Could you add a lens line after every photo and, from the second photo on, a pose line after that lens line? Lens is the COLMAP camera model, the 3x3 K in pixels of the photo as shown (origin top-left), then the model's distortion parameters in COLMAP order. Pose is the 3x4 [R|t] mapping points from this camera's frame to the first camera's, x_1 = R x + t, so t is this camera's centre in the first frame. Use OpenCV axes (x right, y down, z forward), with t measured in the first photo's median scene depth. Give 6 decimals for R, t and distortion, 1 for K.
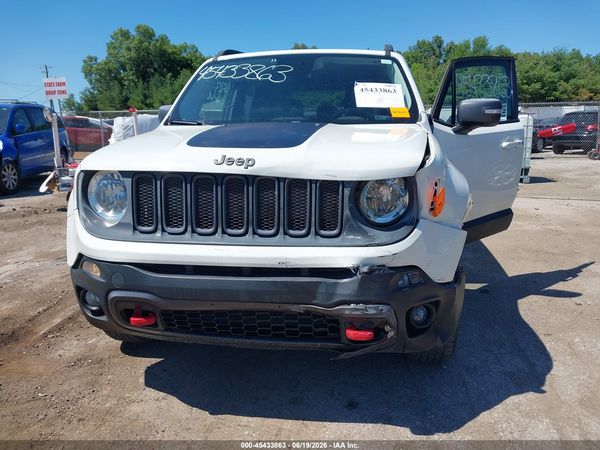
lens RADIAL K [[470.6, 0, 308.2], [0, 470.6, 229.6], [0, 0, 1]] dist [0.003839, -0.011651]
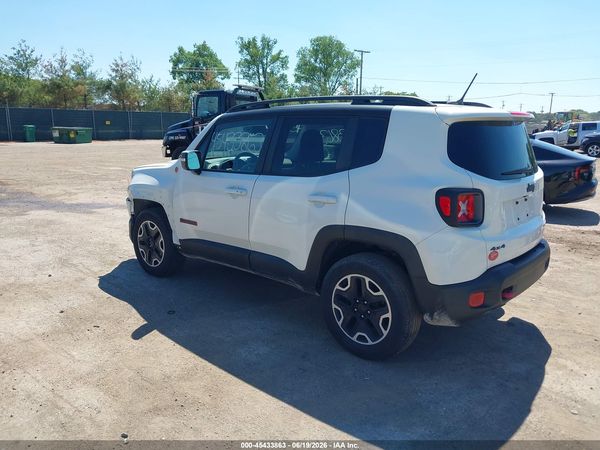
lens RADIAL K [[470.6, 0, 297.9], [0, 470.6, 228.7], [0, 0, 1]] dist [0.003839, -0.011651]
pose [[-0.551344, 0.184920, -0.813526, 1.614484], [-0.179531, 0.925982, 0.332154, -0.737016], [0.814732, 0.329185, -0.477336, 2.529627]]
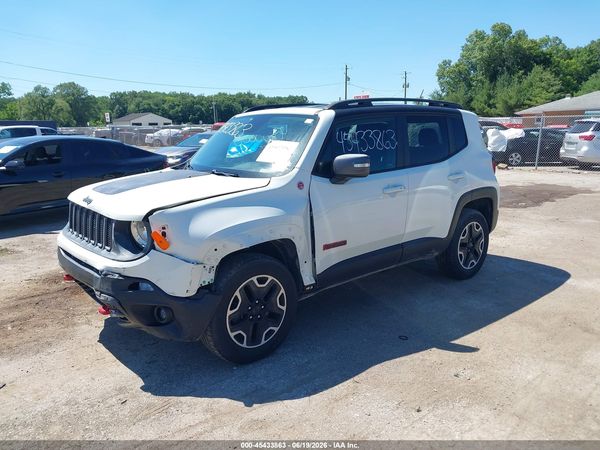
lens RADIAL K [[470.6, 0, 305.3], [0, 470.6, 235.2], [0, 0, 1]] dist [0.003839, -0.011651]
pose [[0.755084, 0.145586, -0.639260, 1.205702], [-0.135784, 0.988619, 0.064764, -0.183566], [0.641414, 0.037899, 0.766258, 0.105229]]
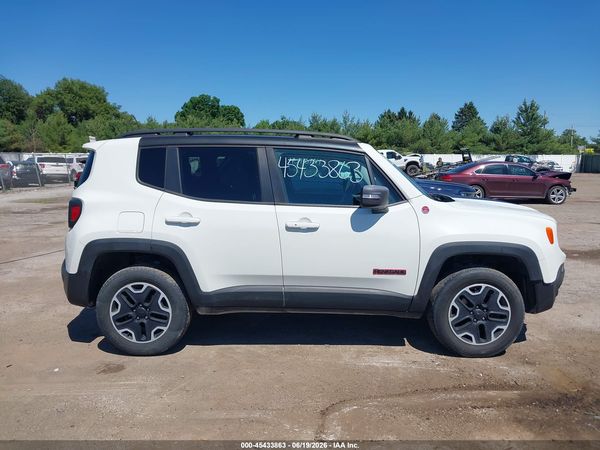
lens RADIAL K [[470.6, 0, 302.7], [0, 470.6, 224.9], [0, 0, 1]] dist [0.003839, -0.011651]
pose [[-0.138973, -0.115519, 0.983535, -1.839246], [0.209904, 0.967170, 0.143256, -0.516189], [-0.967795, 0.226357, -0.110163, 1.804254]]
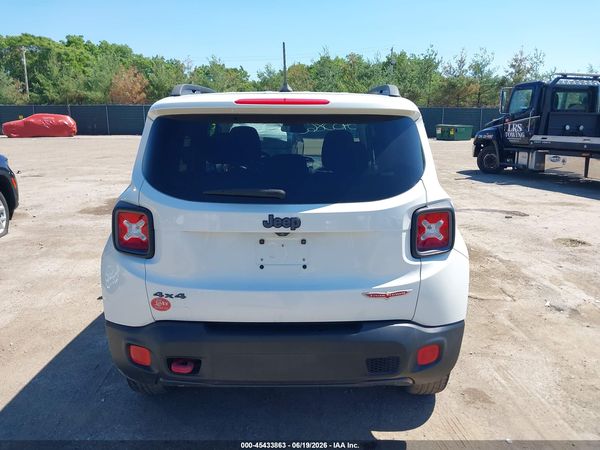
lens RADIAL K [[470.6, 0, 303.8], [0, 470.6, 231.3], [0, 0, 1]] dist [0.003839, -0.011651]
pose [[-0.988414, 0.040310, -0.146329, 0.228628], [-0.026845, 0.902459, 0.429939, -0.858625], [0.149386, 0.428886, -0.890921, 3.131348]]
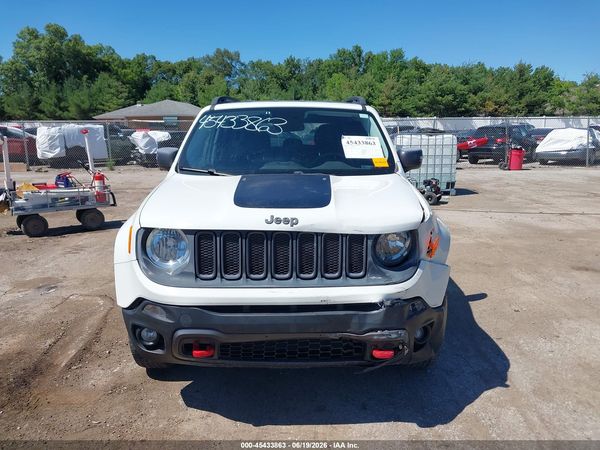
lens RADIAL K [[470.6, 0, 305.7], [0, 470.6, 226.1], [0, 0, 1]] dist [0.003839, -0.011651]
pose [[0.987869, -0.023100, 0.153564, -0.207495], [0.025489, 0.999583, -0.013607, -0.081441], [-0.153185, 0.017356, 0.988045, -0.180547]]
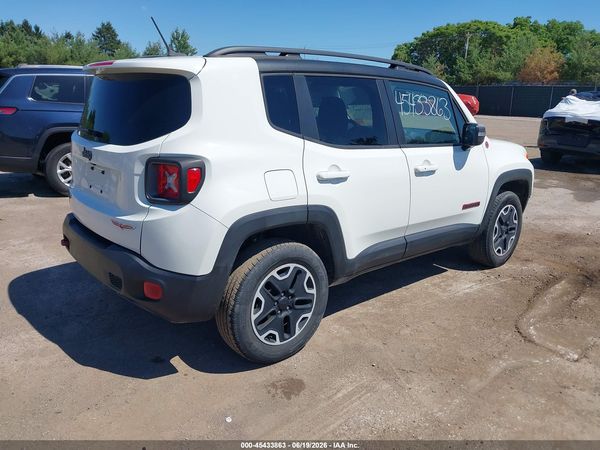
lens RADIAL K [[470.6, 0, 301.8], [0, 470.6, 222.0], [0, 0, 1]] dist [0.003839, -0.011651]
pose [[-0.759944, -0.174987, 0.625991, -0.985175], [0.123005, 0.906961, 0.402854, -0.766702], [-0.638244, 0.383146, -0.667715, 2.882125]]
